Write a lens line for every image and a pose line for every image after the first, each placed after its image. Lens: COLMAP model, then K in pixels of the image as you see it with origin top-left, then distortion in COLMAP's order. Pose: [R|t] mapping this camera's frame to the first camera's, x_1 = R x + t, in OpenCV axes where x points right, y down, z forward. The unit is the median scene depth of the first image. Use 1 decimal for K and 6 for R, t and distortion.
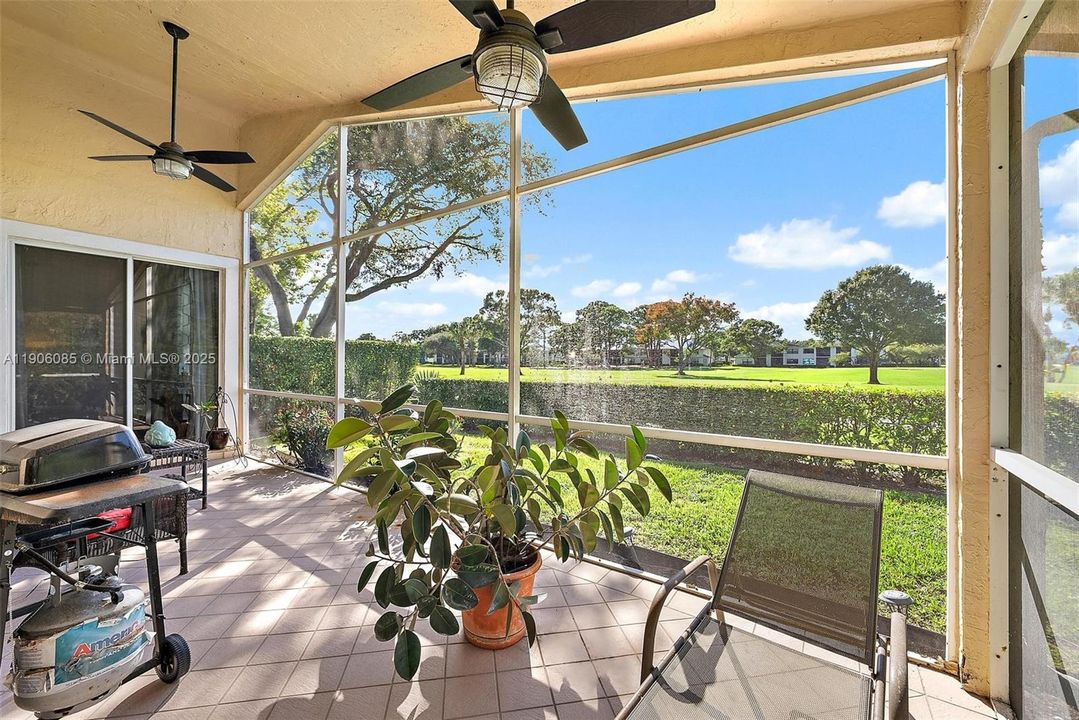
lens RADIAL K [[423.7, 0, 544.0], [0, 423.7, 359.4], [0, 0, 1]] dist [-0.002214, -0.000119]
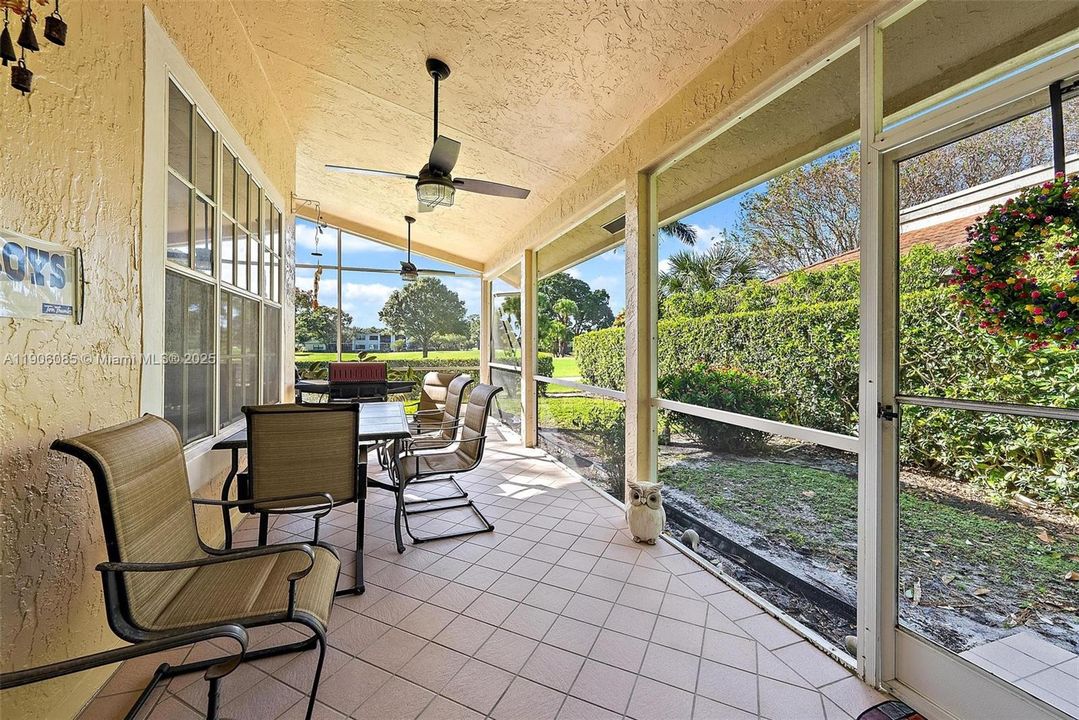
lens RADIAL K [[423.7, 0, 545.6], [0, 423.7, 348.9], [0, 0, 1]] dist [-0.002214, -0.000119]
pose [[0.577826, -0.006449, 0.816134, -0.093245], [-0.000094, 0.999968, 0.007968, 0.001523], [-0.816160, -0.004680, 0.577807, -0.087022]]
